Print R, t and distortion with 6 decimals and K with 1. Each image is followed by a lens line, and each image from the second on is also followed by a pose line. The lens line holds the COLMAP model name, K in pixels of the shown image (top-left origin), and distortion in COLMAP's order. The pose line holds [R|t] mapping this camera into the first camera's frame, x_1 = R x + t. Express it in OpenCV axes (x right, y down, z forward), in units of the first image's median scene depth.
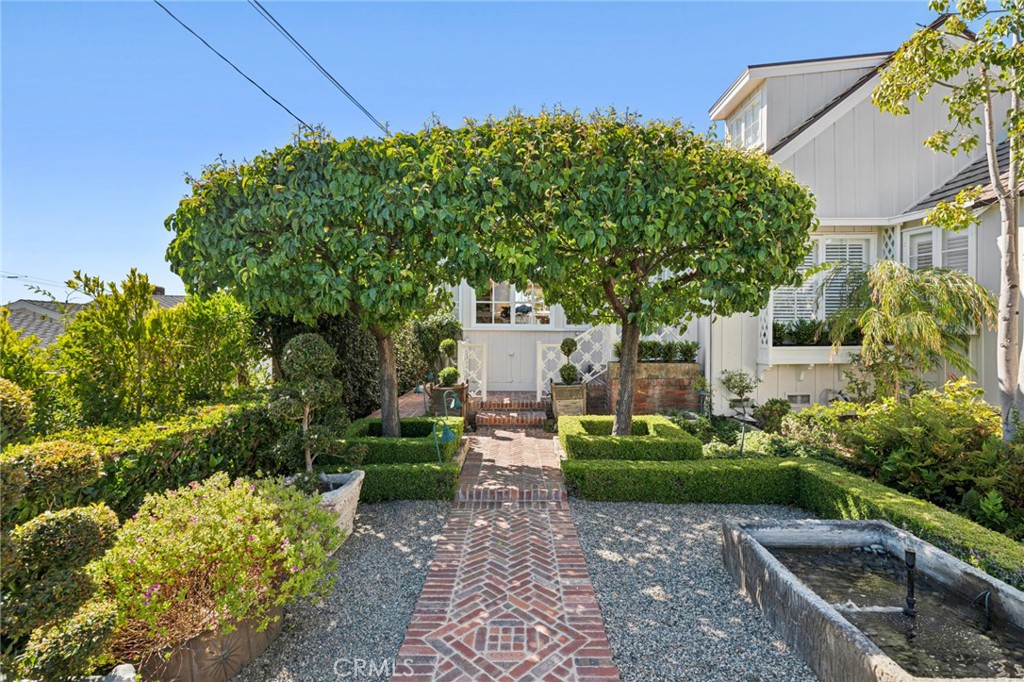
lens RADIAL K [[476.9, 0, 510.8], [0, 476.9, 334.3], [0, 0, 1]] dist [-0.000626, 0.000844]
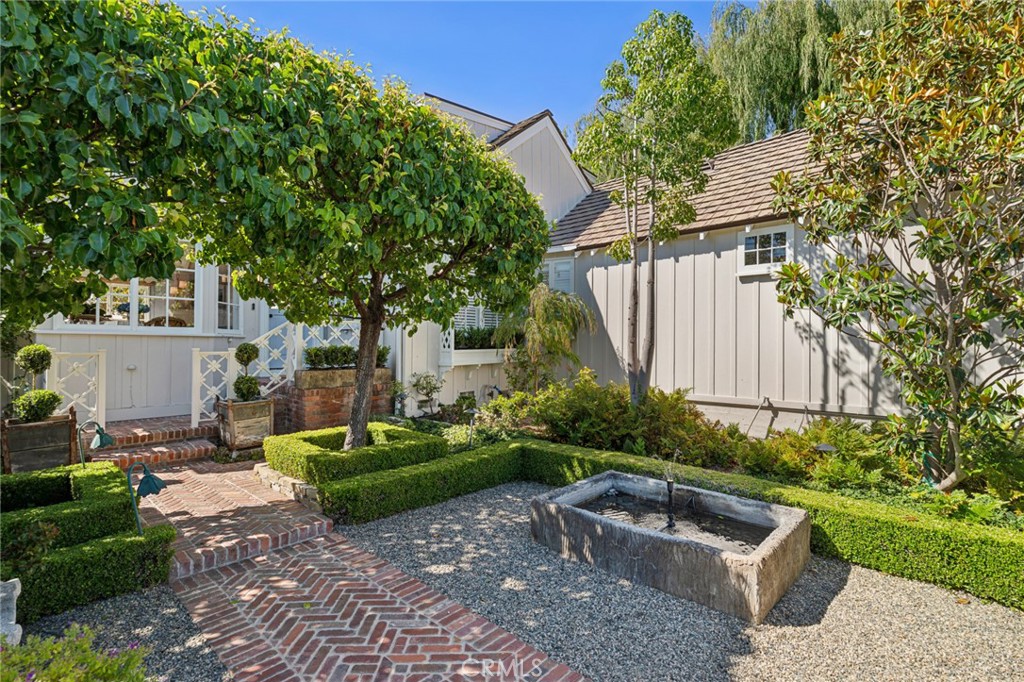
lens RADIAL K [[476.9, 0, 511.3], [0, 476.9, 343.6], [0, 0, 1]] dist [-0.000626, 0.000844]
pose [[0.680967, 0.000613, 0.732314, -0.282500], [0.006987, 0.999949, -0.007334, 0.030957], [-0.732281, 0.010111, 0.680928, 0.211066]]
